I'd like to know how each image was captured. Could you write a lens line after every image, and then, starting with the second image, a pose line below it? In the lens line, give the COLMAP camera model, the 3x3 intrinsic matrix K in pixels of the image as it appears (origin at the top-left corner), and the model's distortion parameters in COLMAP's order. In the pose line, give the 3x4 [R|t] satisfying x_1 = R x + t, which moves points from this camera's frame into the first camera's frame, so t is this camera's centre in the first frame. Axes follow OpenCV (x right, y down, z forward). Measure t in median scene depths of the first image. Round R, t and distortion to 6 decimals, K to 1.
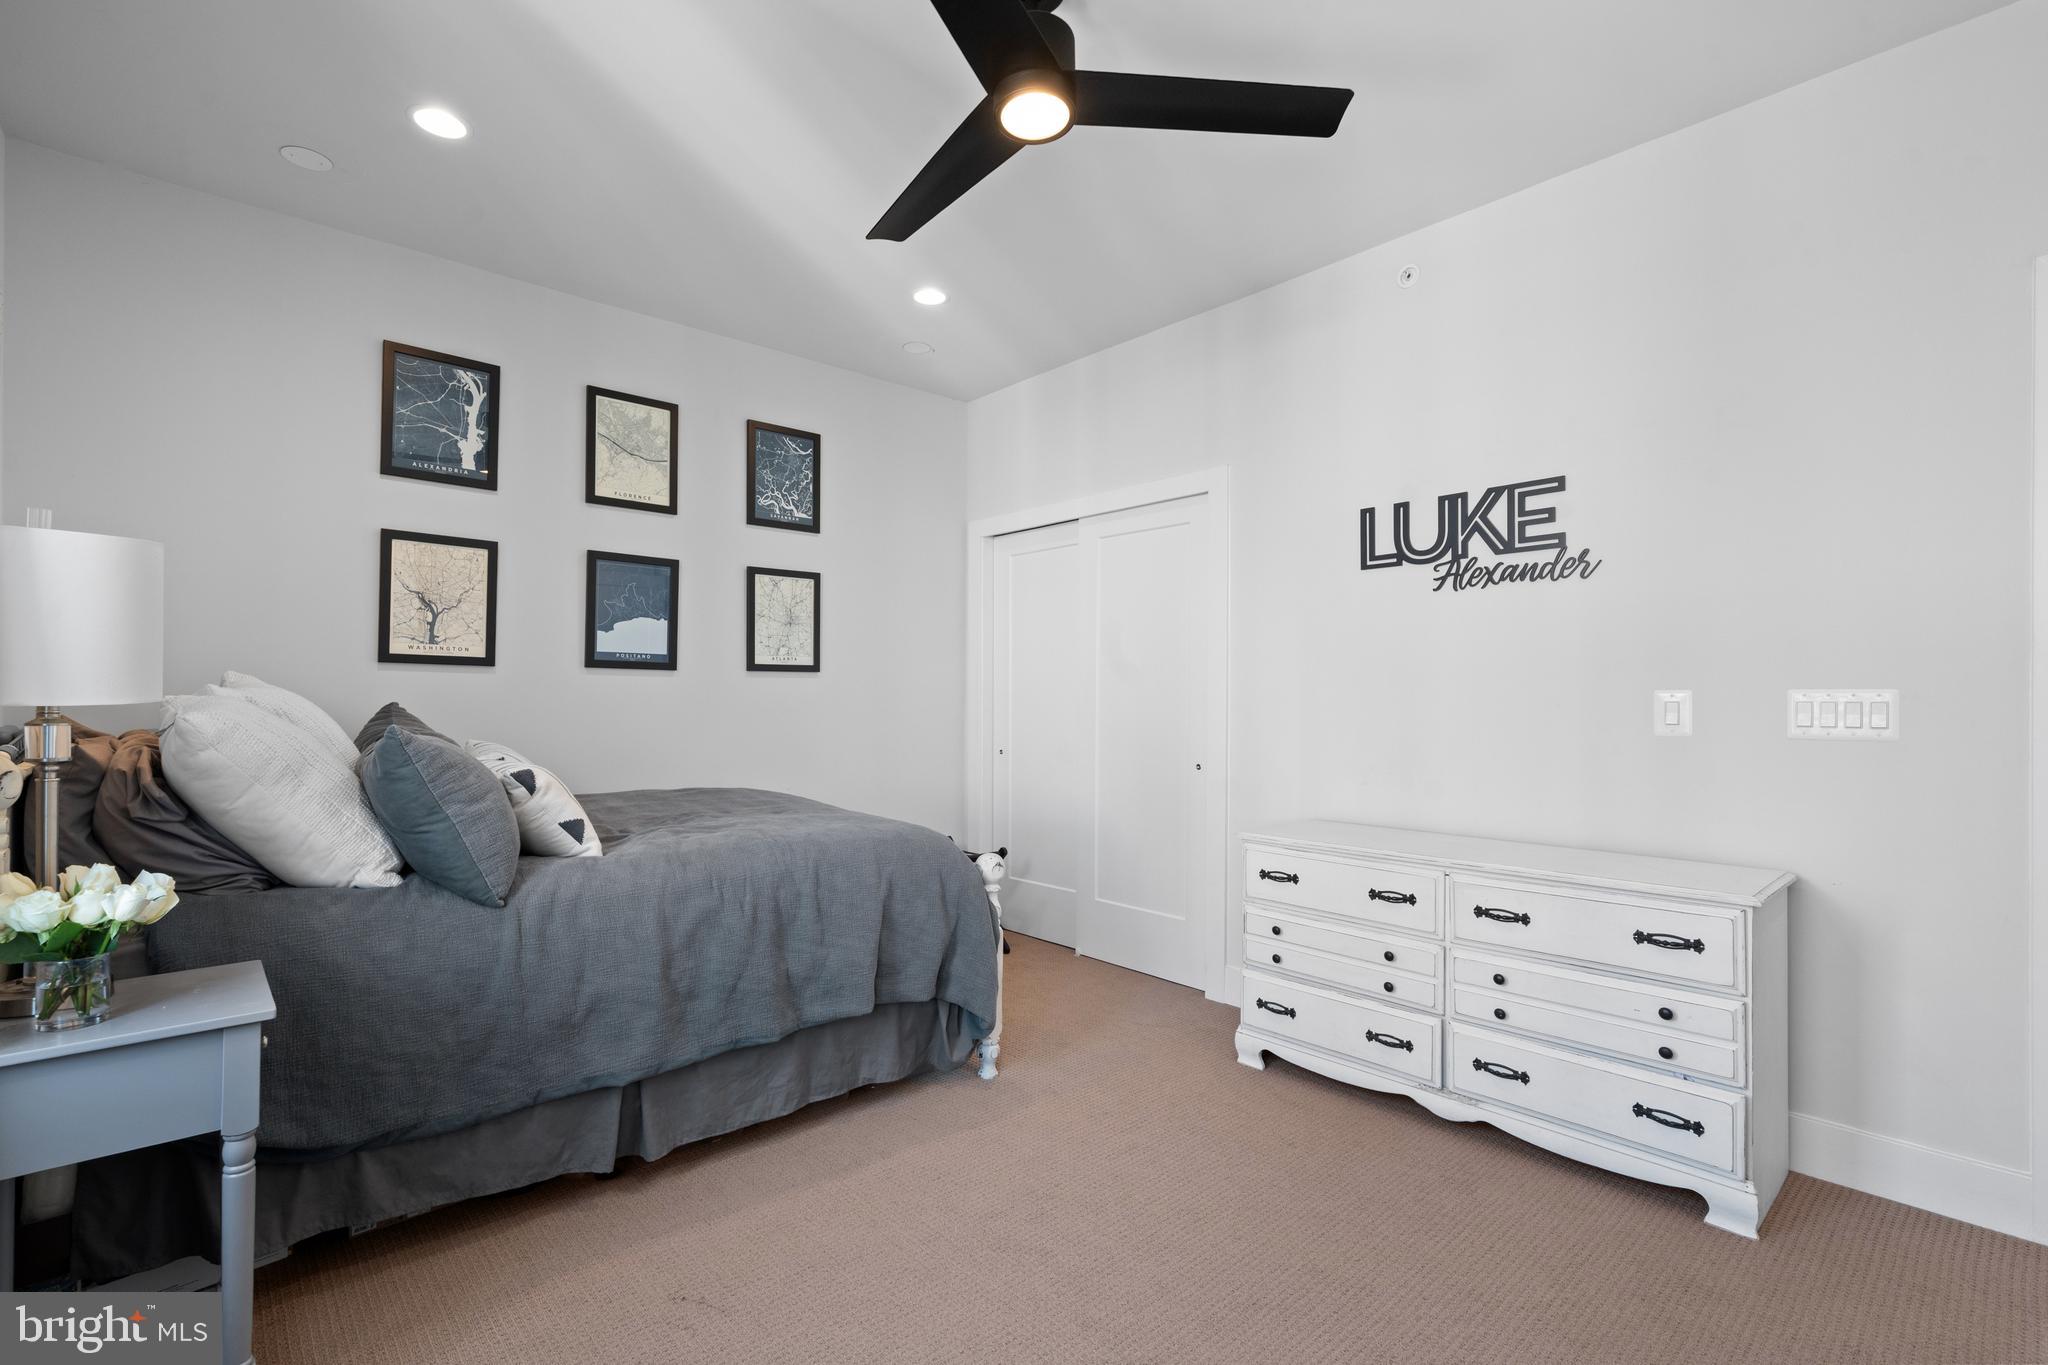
lens RADIAL K [[948.0, 0, 1024.2], [0, 948.0, 702.4], [0, 0, 1]] dist [-0.012455, -0.000359]
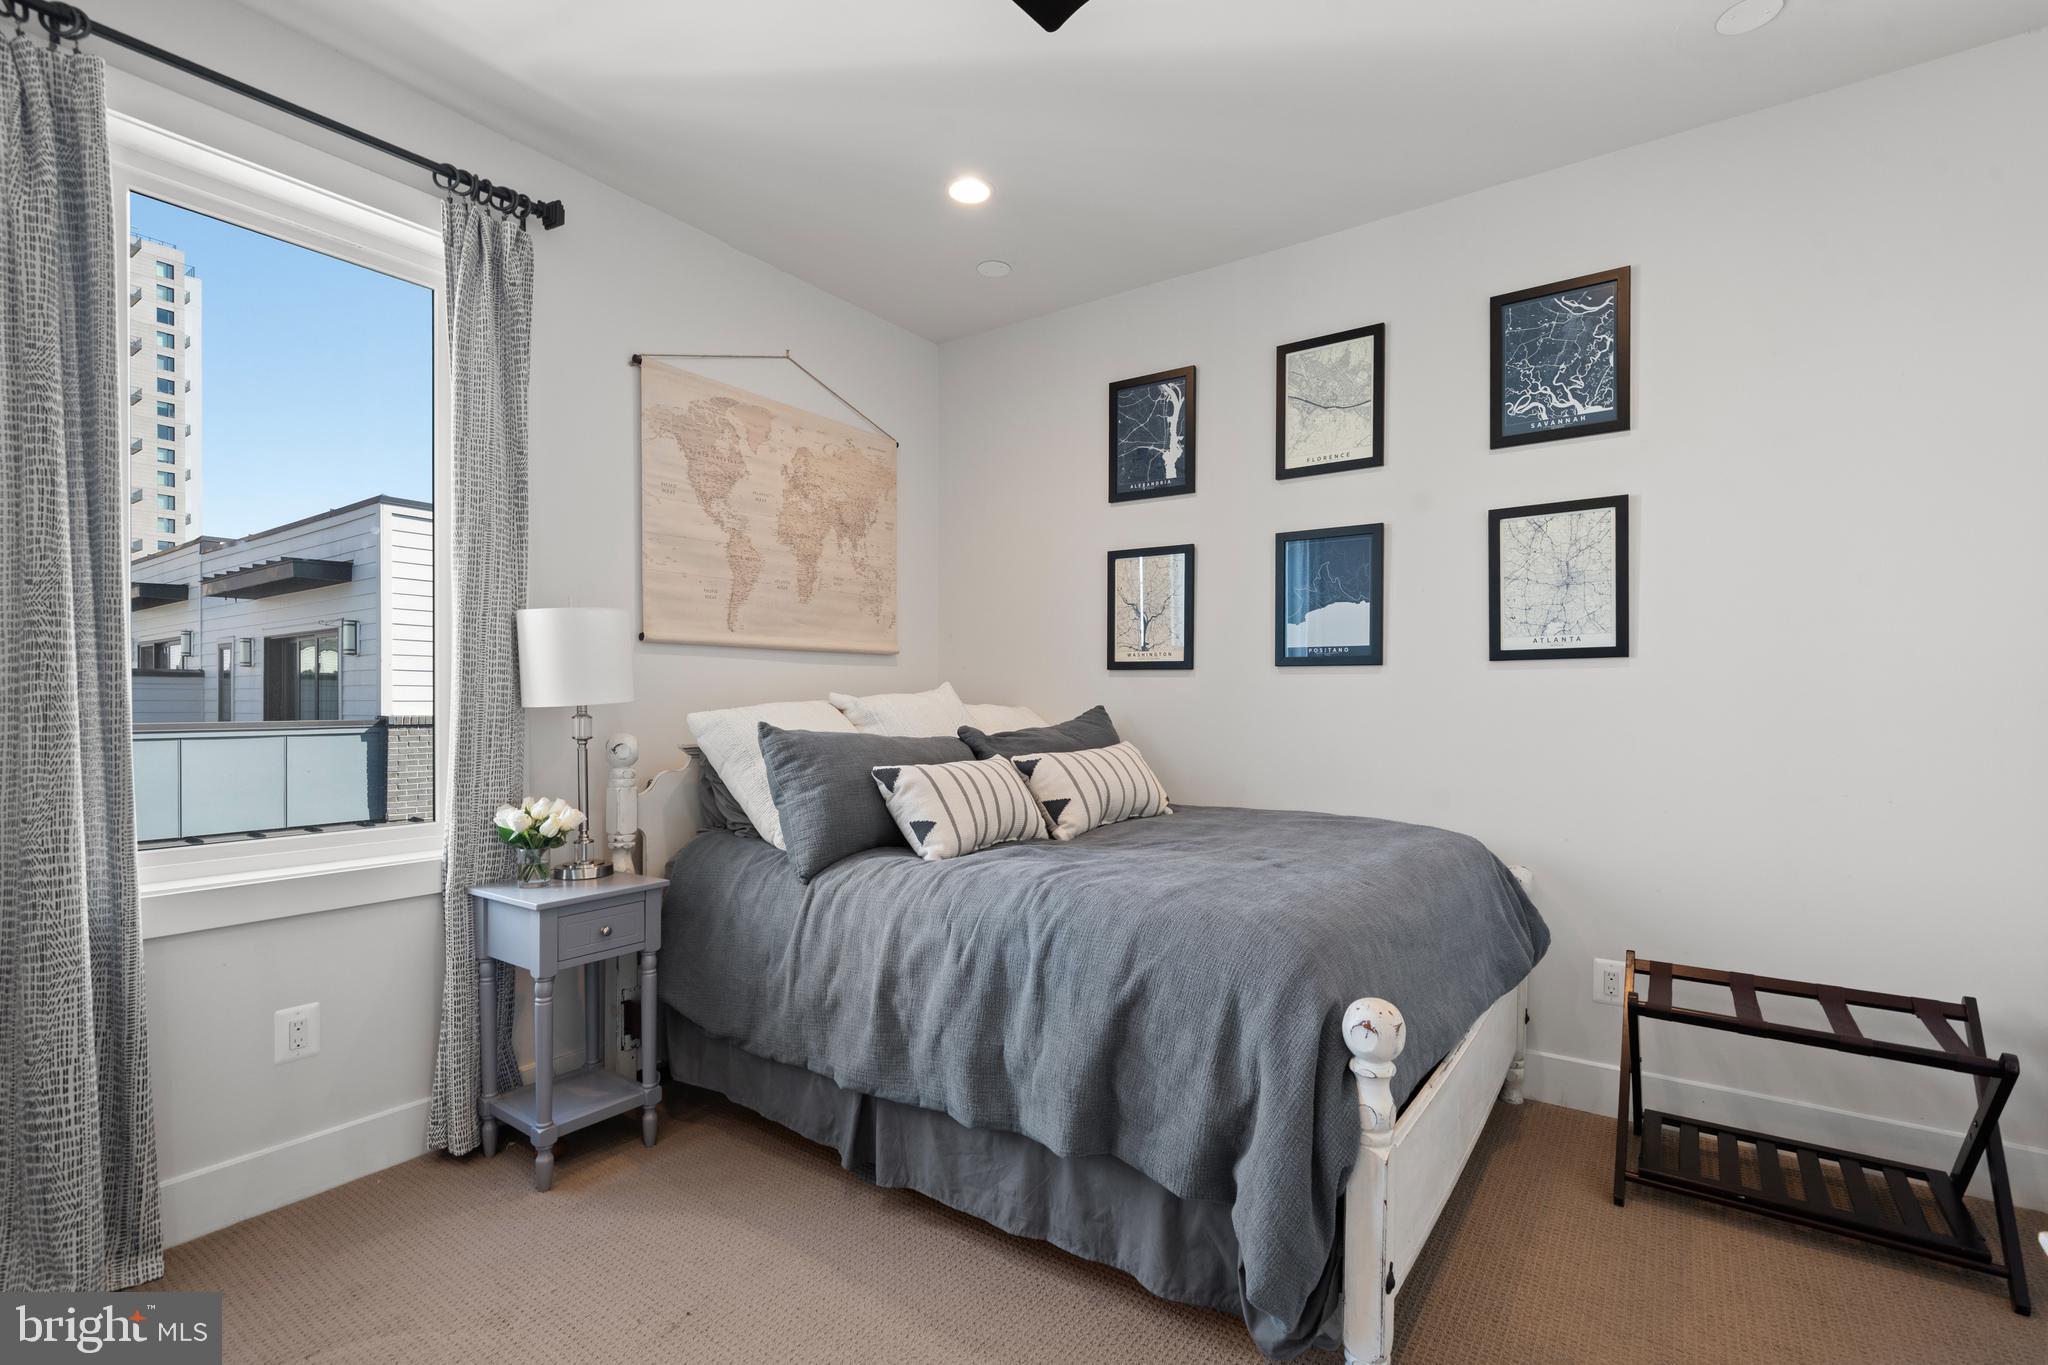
lens RADIAL K [[948.0, 0, 1024.2], [0, 948.0, 702.4], [0, 0, 1]] dist [-0.012455, -0.000359]
pose [[0.193502, -0.001517, -0.981099, 0.357072], [-0.001383, 0.999997, -0.001819, -0.001534], [0.981099, 0.001708, 0.193500, 0.593505]]
